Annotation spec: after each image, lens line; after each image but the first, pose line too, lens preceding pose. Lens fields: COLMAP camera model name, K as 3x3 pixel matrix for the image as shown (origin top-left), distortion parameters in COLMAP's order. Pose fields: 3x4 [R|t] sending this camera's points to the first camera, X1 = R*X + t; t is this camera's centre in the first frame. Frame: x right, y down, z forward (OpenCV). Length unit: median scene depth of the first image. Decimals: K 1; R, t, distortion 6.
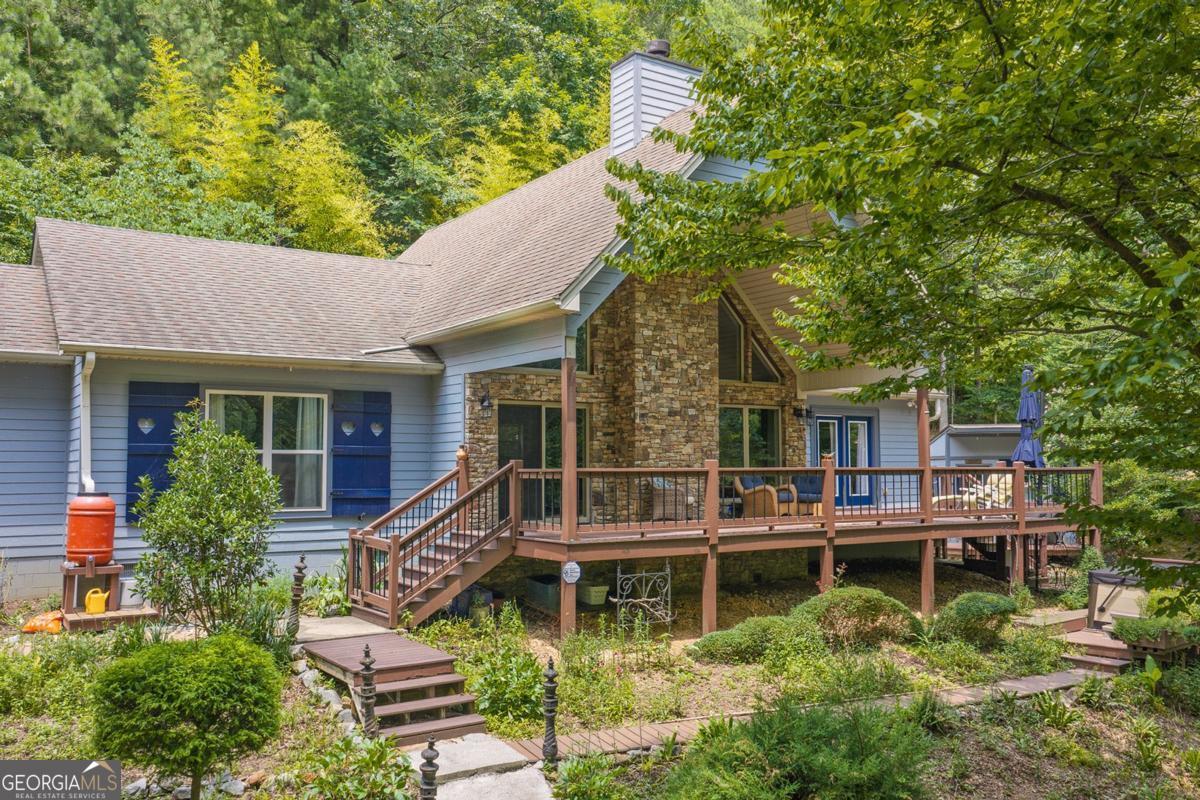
lens RADIAL K [[986.1, 0, 600.0], [0, 986.1, 400.0], [0, 0, 1]] dist [-0.002415, 0.000001]
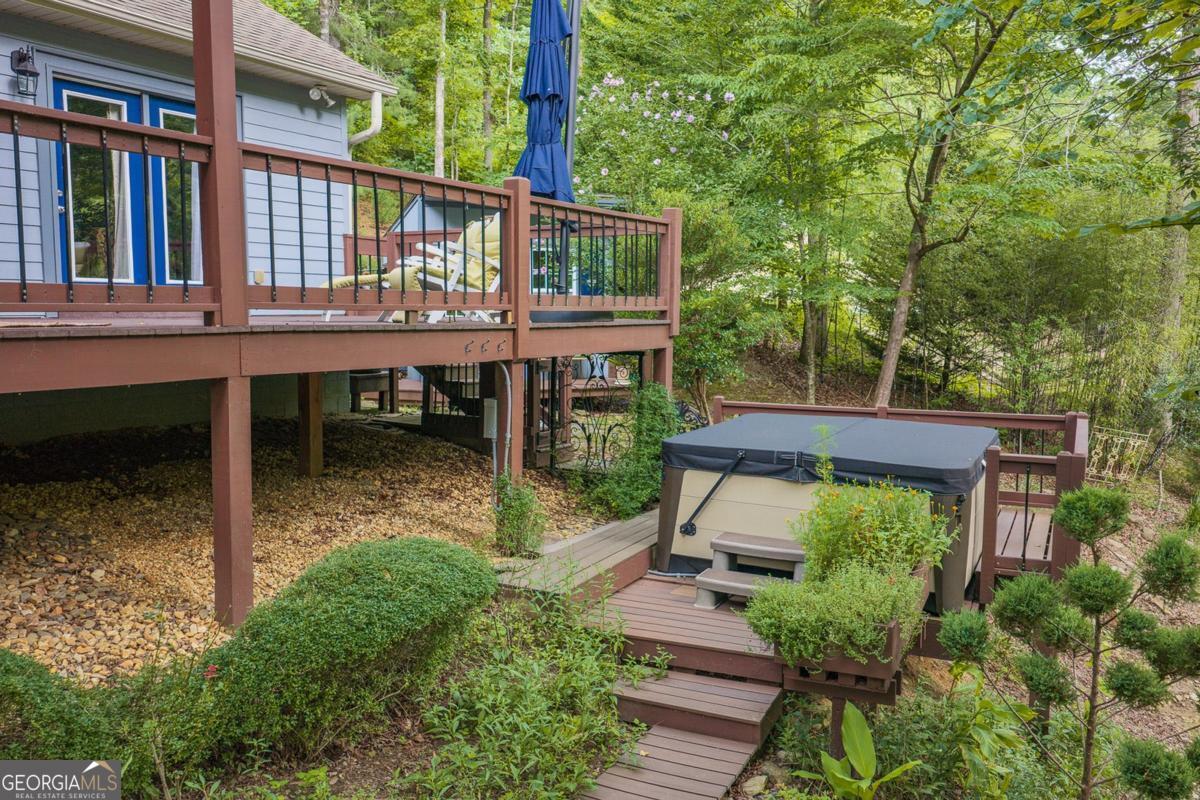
lens RADIAL K [[986.1, 0, 600.0], [0, 986.1, 400.0], [0, 0, 1]] dist [-0.002415, 0.000001]
pose [[0.896557, -0.036943, 0.441385, 0.253186], [-0.036043, 0.987126, 0.155832, 0.080896], [-0.441460, -0.155621, 0.883683, 0.567504]]
